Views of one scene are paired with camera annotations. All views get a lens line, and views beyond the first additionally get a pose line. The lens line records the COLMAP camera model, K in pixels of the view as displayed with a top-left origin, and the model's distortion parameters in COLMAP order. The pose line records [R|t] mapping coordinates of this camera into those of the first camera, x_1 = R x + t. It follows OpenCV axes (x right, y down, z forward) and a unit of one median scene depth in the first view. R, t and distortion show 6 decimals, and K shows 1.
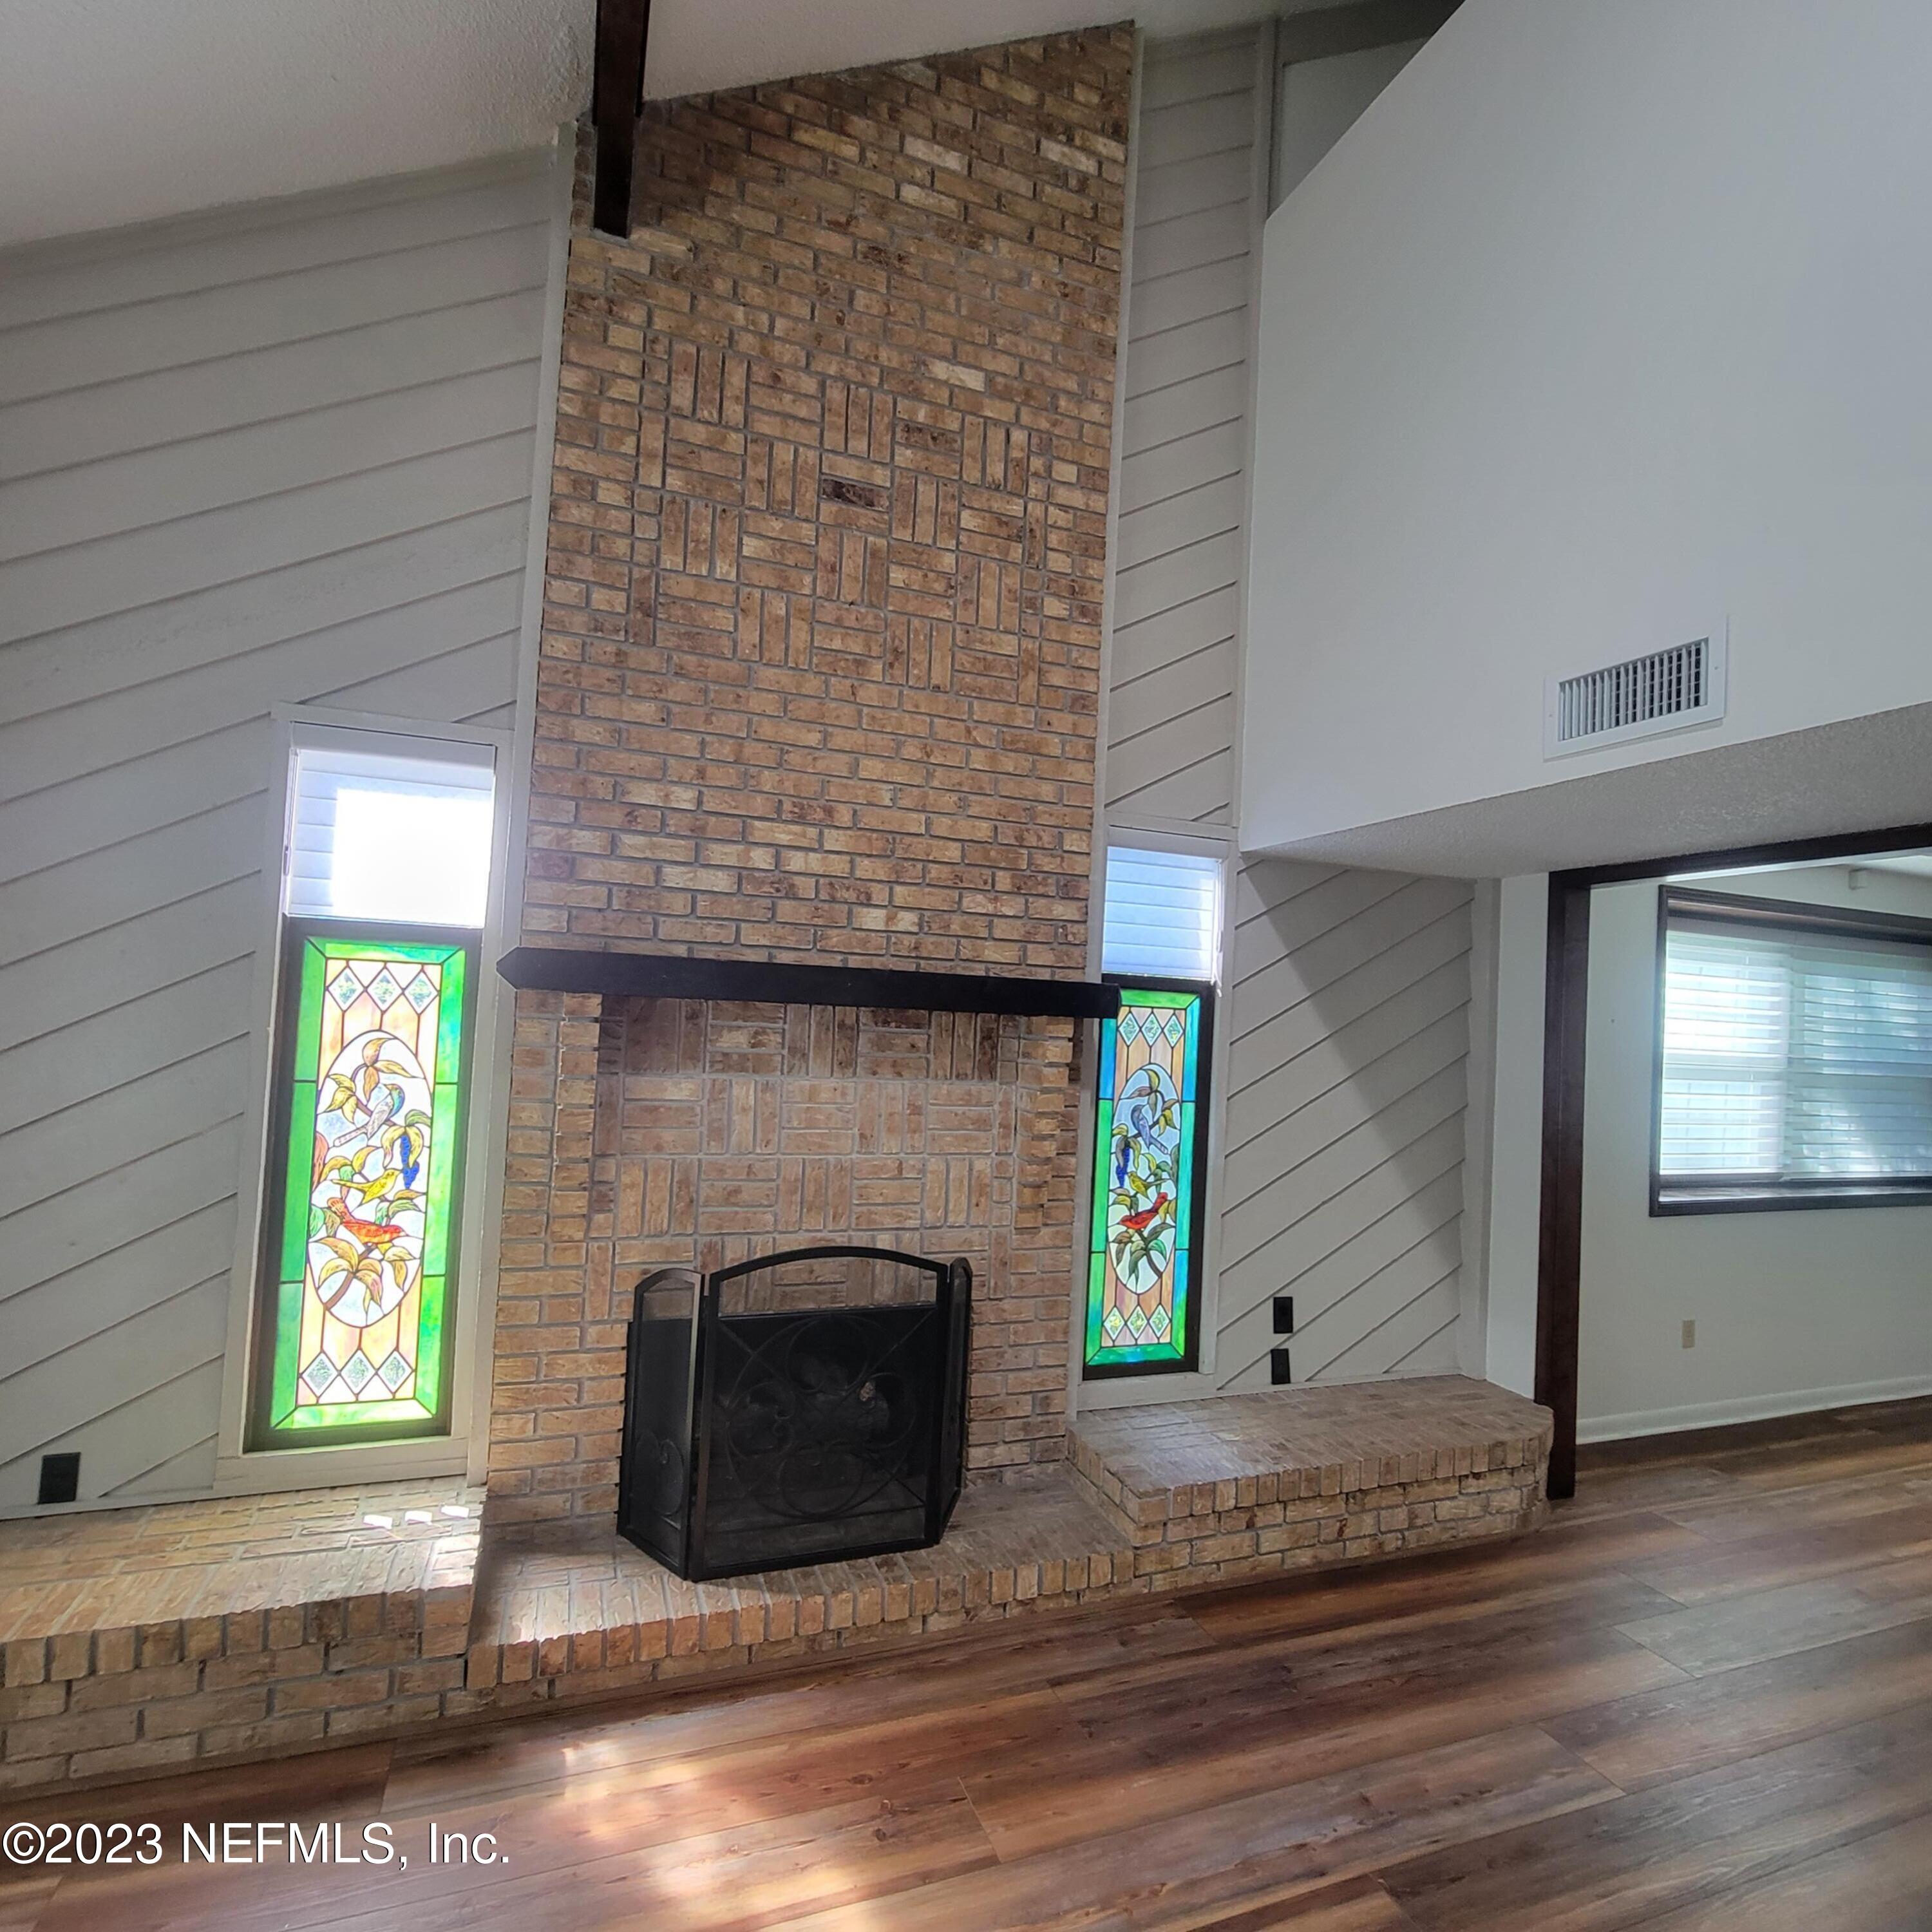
lens RADIAL K [[1046.4, 0, 966.0], [0, 1046.4, 966.0], [0, 0, 1]] dist [0.002115, 0.001111]
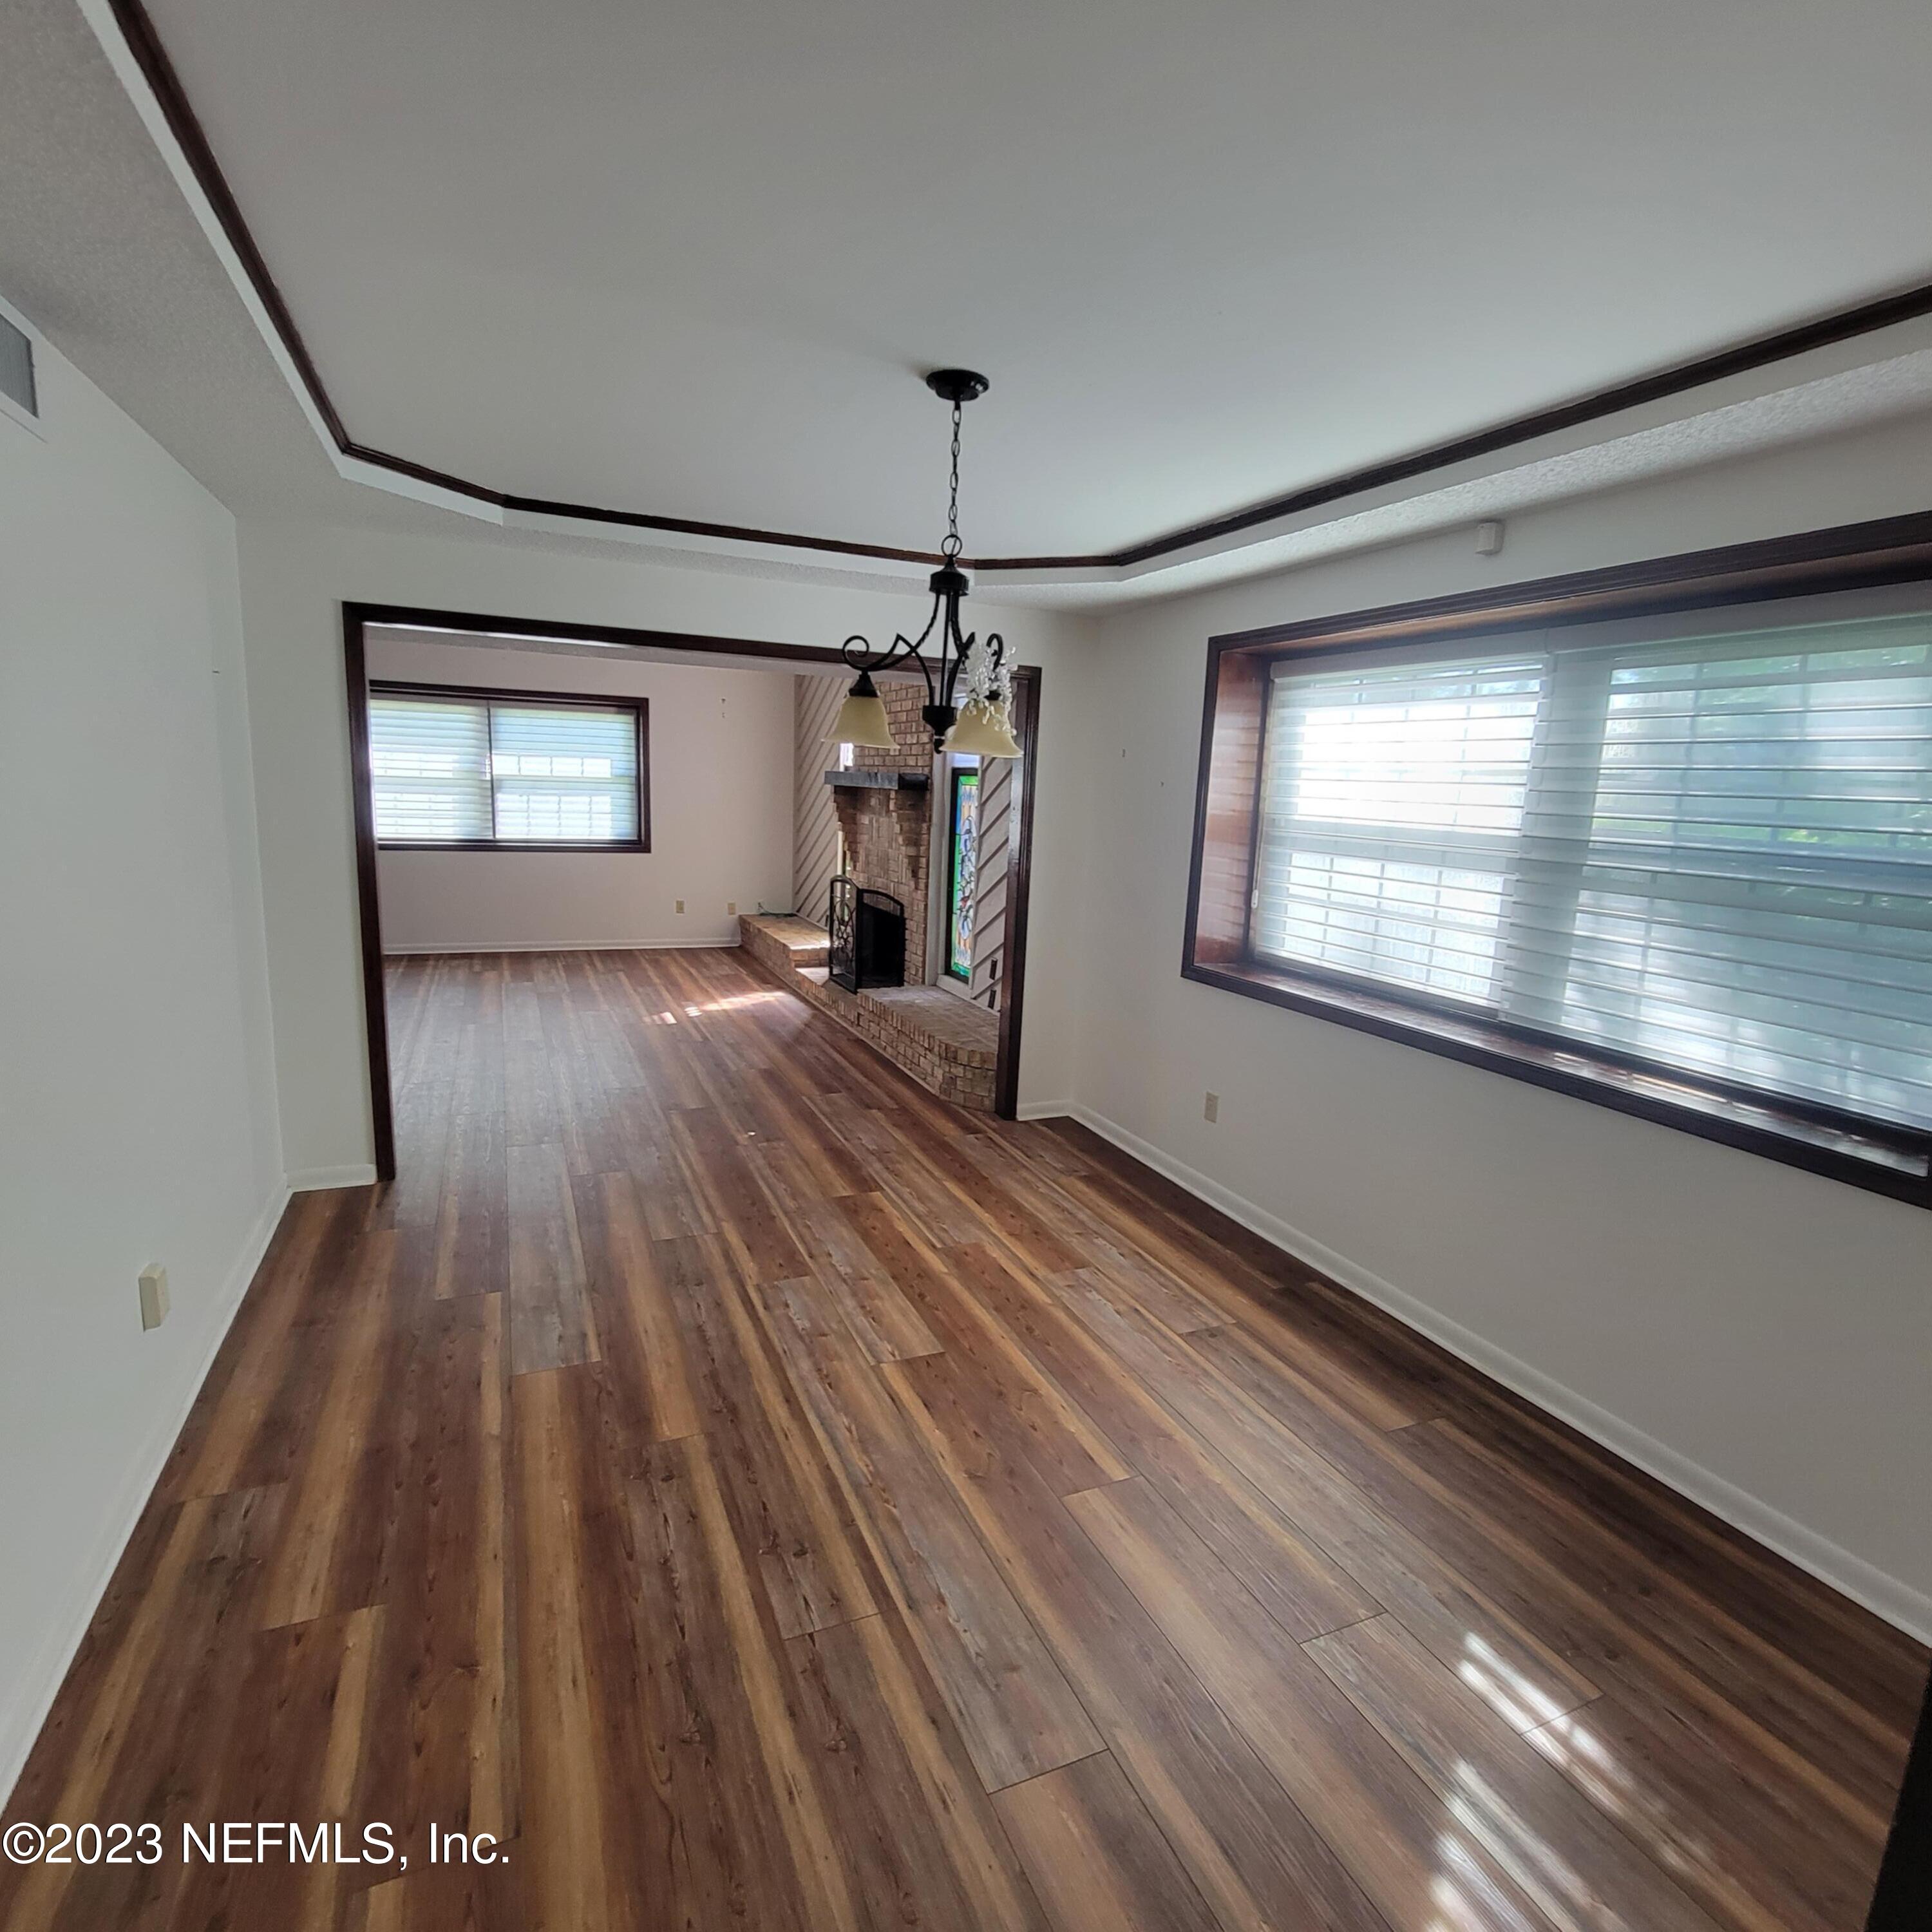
lens RADIAL K [[1046.4, 0, 966.0], [0, 1046.4, 966.0], [0, 0, 1]] dist [0.002115, 0.001111]
pose [[0.052623, 0.127054, -0.990499, 1.568330], [-0.001180, 0.991880, 0.127169, 0.096634], [0.998614, -0.005523, 0.052345, 0.704650]]
